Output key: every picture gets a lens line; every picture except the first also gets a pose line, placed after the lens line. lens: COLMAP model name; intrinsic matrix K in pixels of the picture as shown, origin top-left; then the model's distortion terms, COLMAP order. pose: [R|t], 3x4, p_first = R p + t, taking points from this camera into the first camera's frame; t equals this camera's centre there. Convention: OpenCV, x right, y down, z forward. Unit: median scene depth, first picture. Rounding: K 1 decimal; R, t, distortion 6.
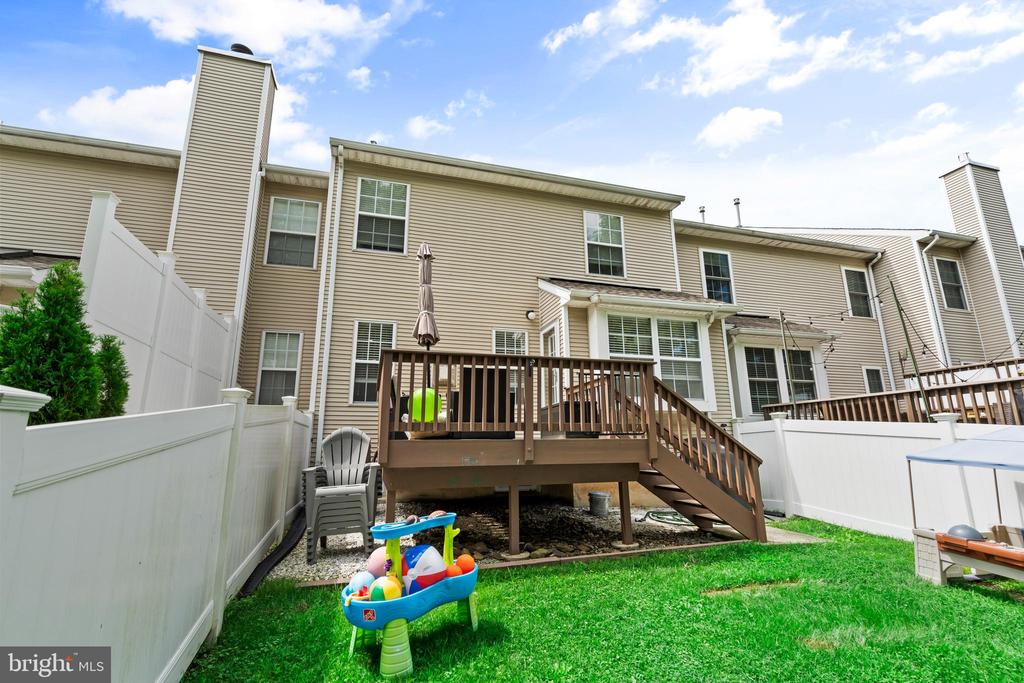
lens RADIAL K [[471.1, 0, 499.9], [0, 471.1, 344.0], [0, 0, 1]] dist [-0.003404, 0.003334]
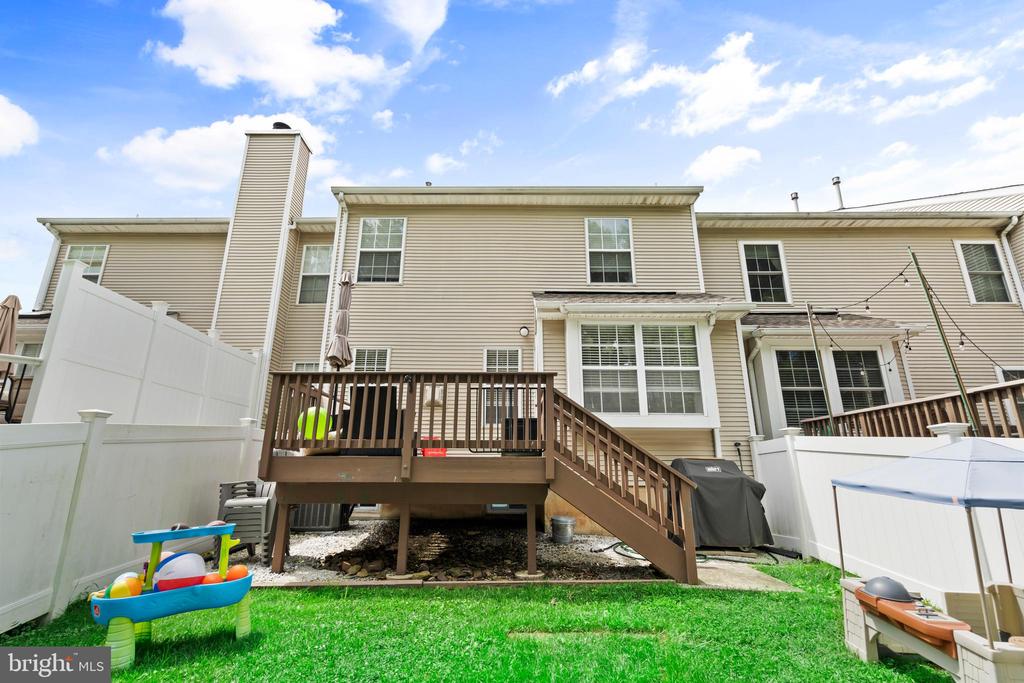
lens RADIAL K [[471.1, 0, 554.1], [0, 471.1, 346.4], [0, 0, 1]] dist [-0.003404, 0.003334]
pose [[0.955207, -0.063331, -0.289082, 0.428308], [0.050051, 0.997334, -0.053107, 0.026367], [0.291675, 0.036259, 0.955830, 0.089151]]
